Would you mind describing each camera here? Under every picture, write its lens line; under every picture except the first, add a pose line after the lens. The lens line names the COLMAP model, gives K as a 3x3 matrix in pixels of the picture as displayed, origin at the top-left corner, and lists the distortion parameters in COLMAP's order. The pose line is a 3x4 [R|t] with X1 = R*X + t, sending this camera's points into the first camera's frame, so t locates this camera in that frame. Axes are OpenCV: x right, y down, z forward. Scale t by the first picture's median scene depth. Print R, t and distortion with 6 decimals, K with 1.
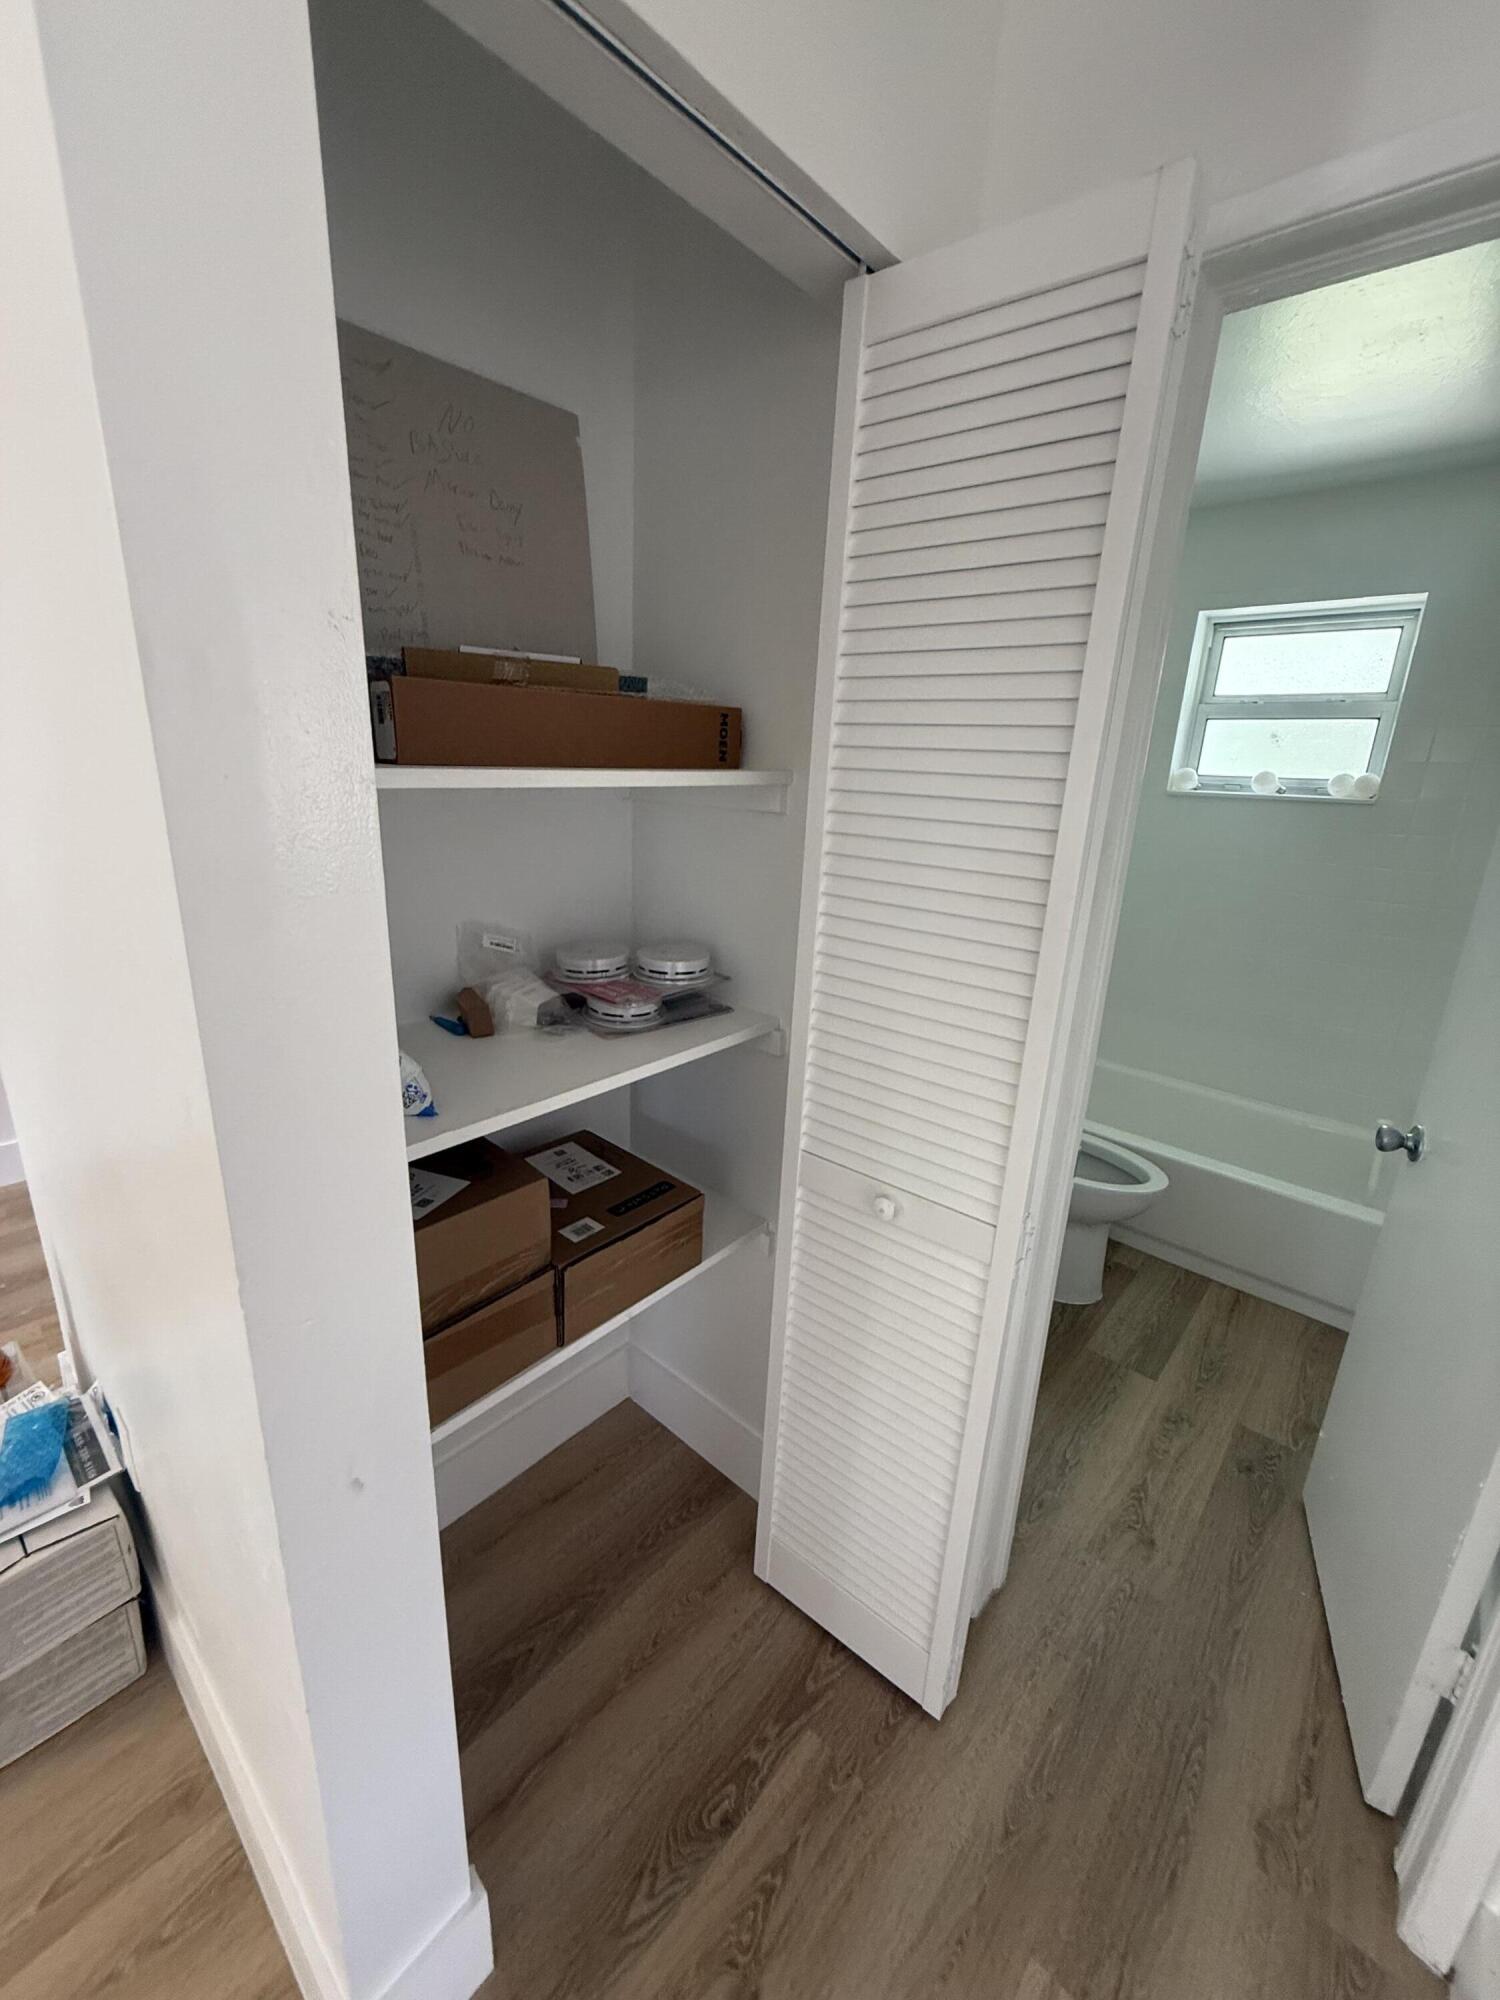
lens RADIAL K [[795.8, 0, 751.2], [0, 795.8, 993.8], [0, 0, 1]] dist [0.000340, -0.000156]
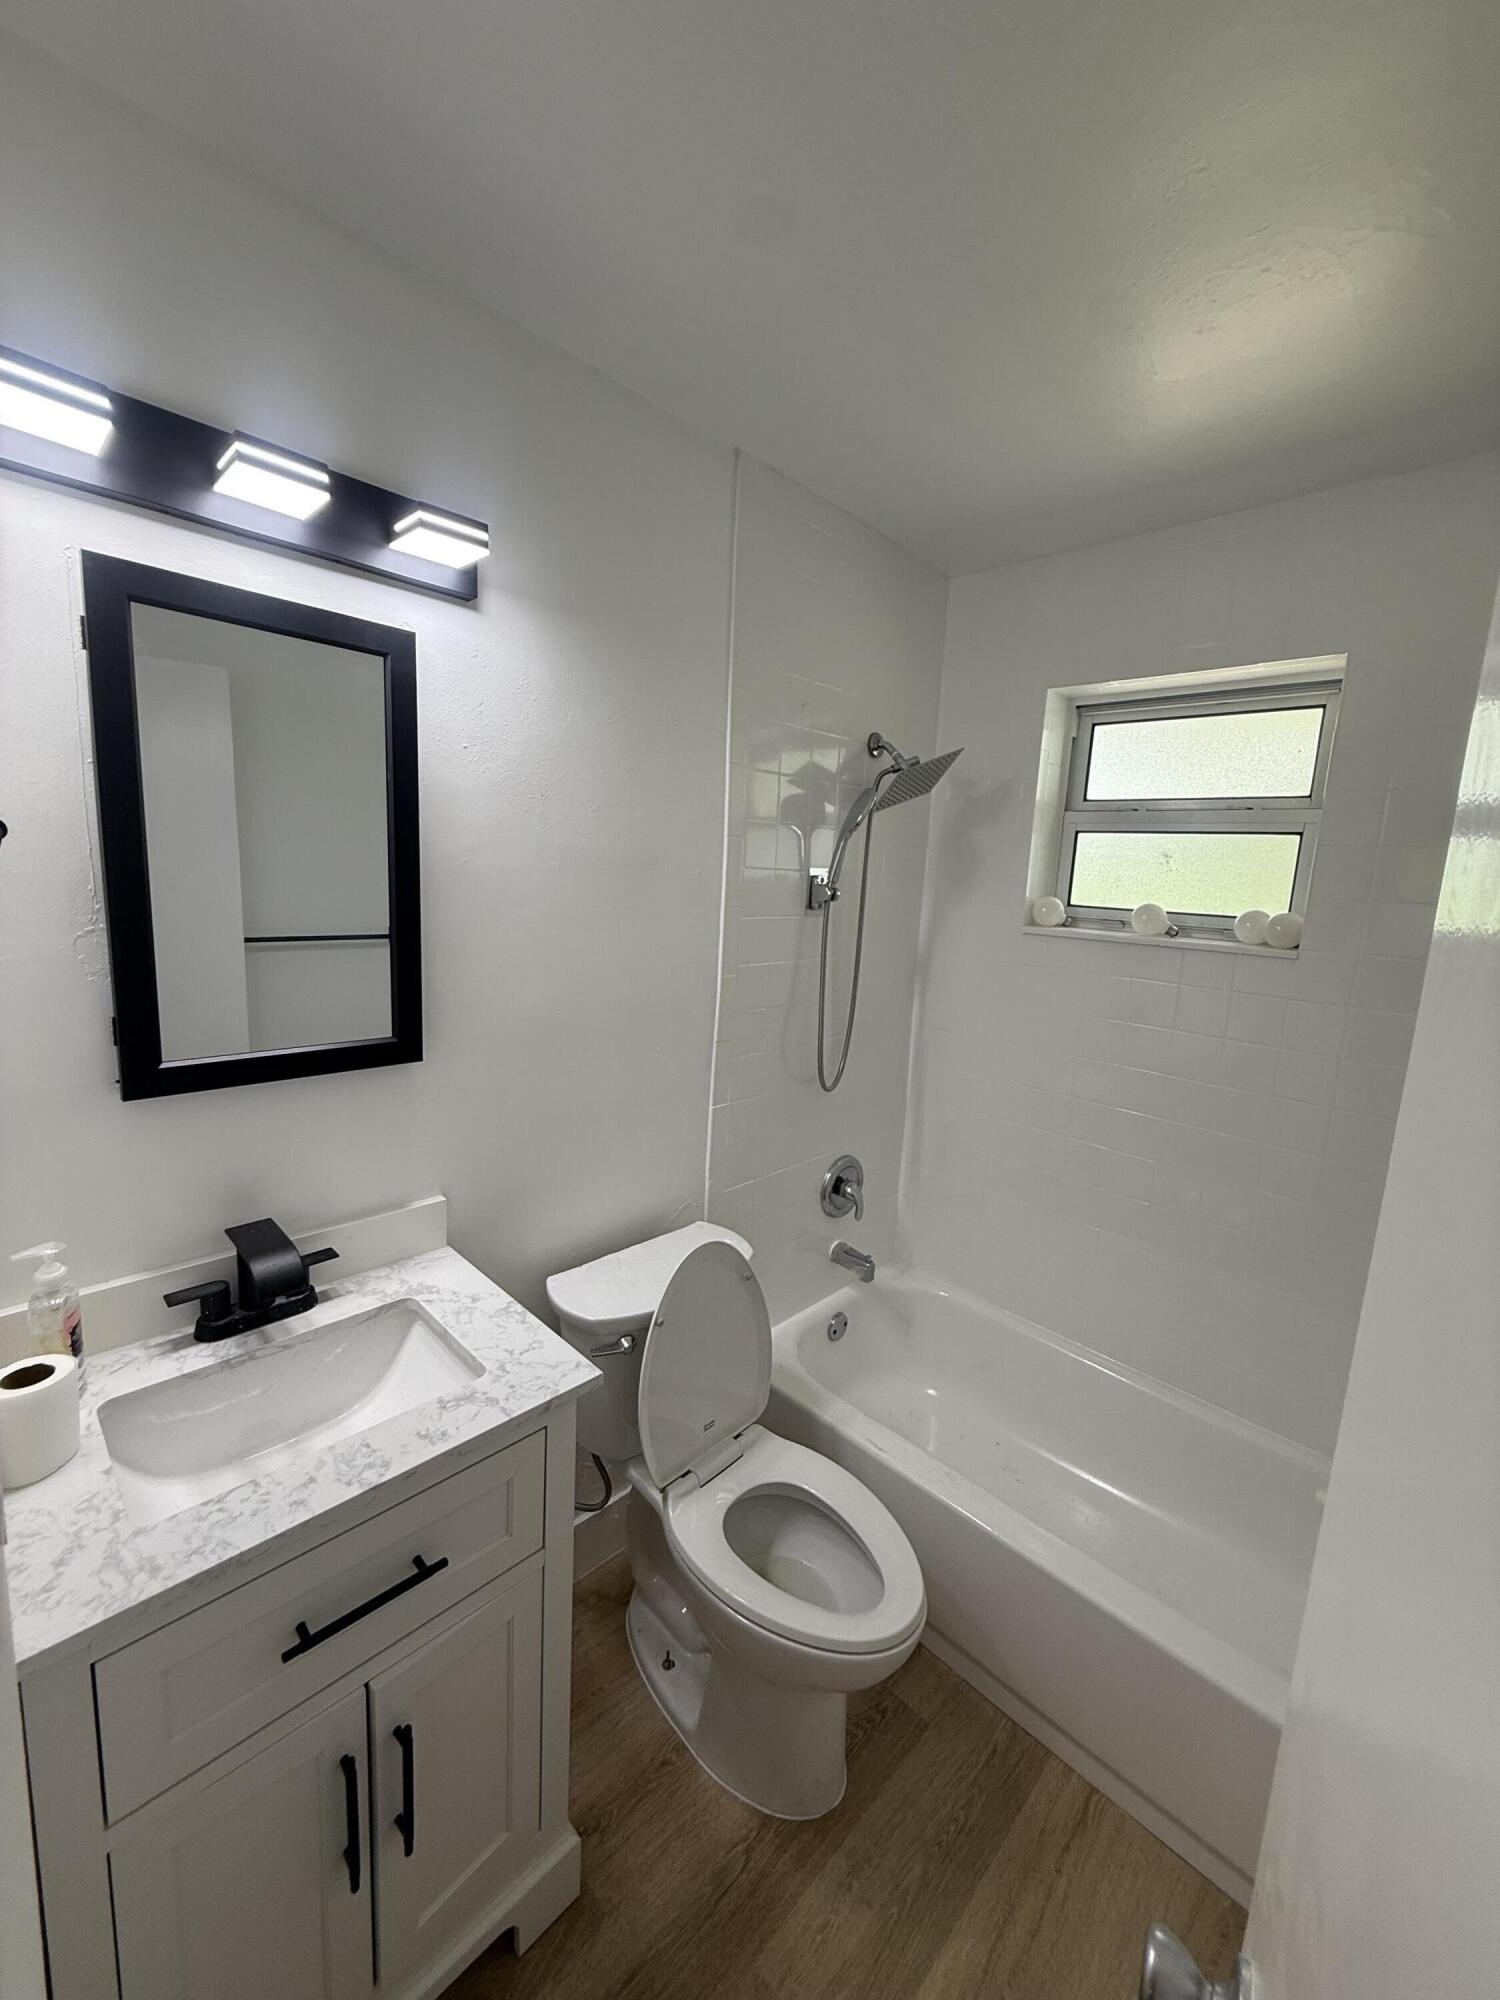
lens RADIAL K [[796.6, 0, 751.1], [0, 796.6, 993.9], [0, 0, 1]] dist [-0.001415, 0.000844]
pose [[0.998619, 0.018676, -0.049105, 0.352974], [-0.024562, 0.992210, -0.122134, -0.113500], [0.046441, 0.123172, 0.991298, 0.316710]]
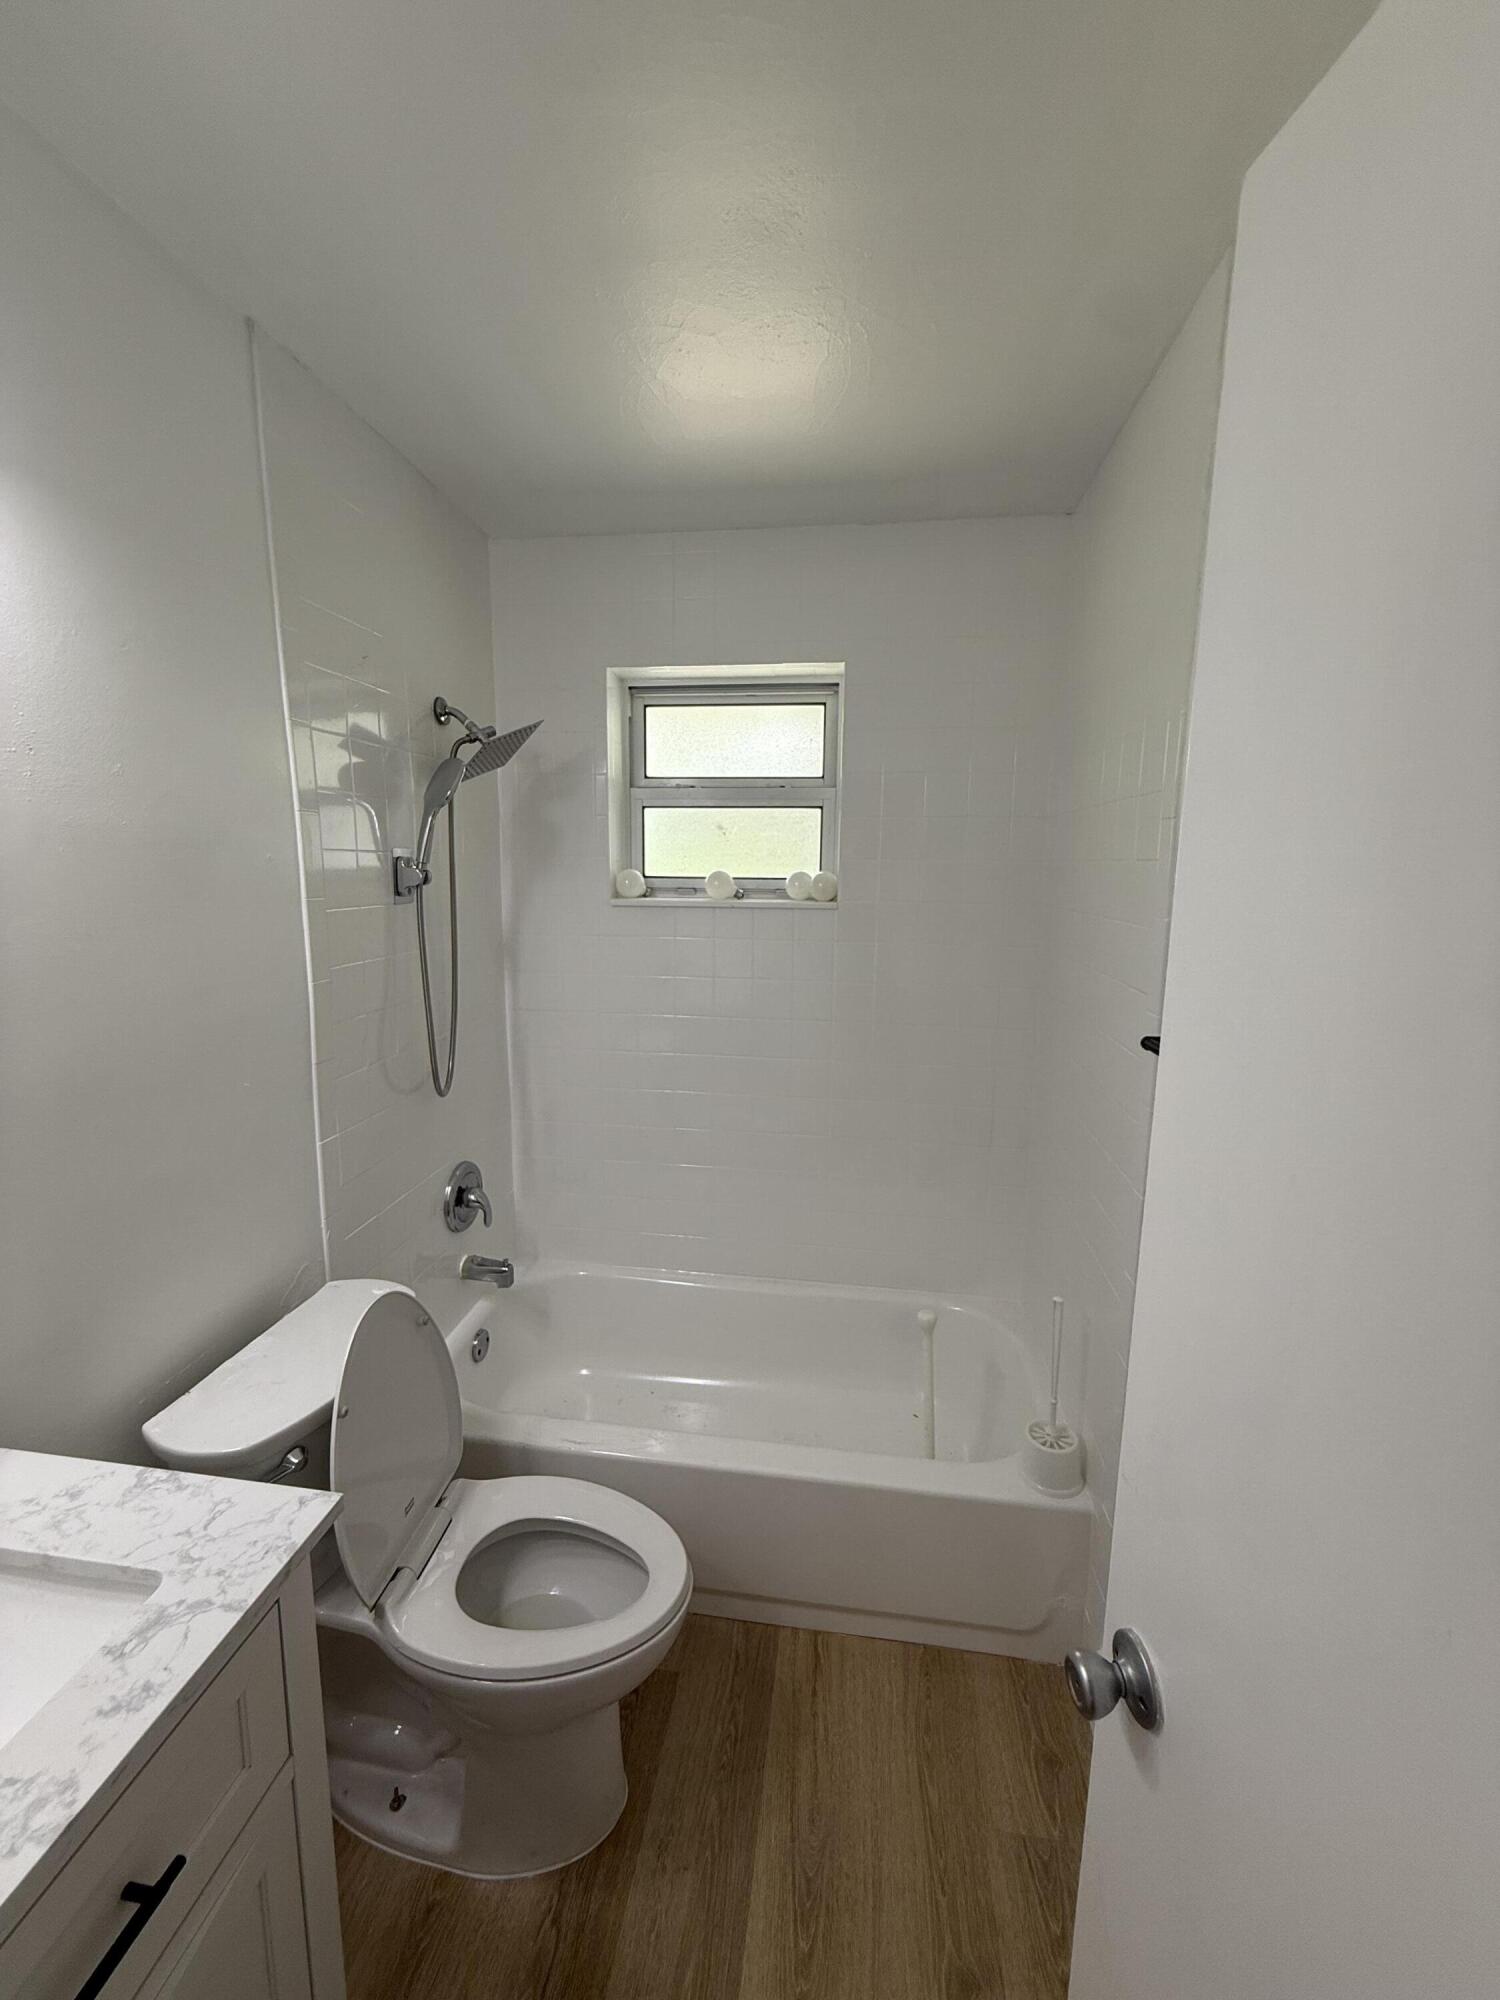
lens RADIAL K [[796.6, 0, 751.1], [0, 796.6, 993.9], [0, 0, 1]] dist [-0.001415, 0.000844]
pose [[0.832400, -0.119054, 0.541235, 0.247237], [0.174442, 0.983294, -0.051992, -0.120916], [-0.526003, 0.137692, 0.839262, 0.360300]]
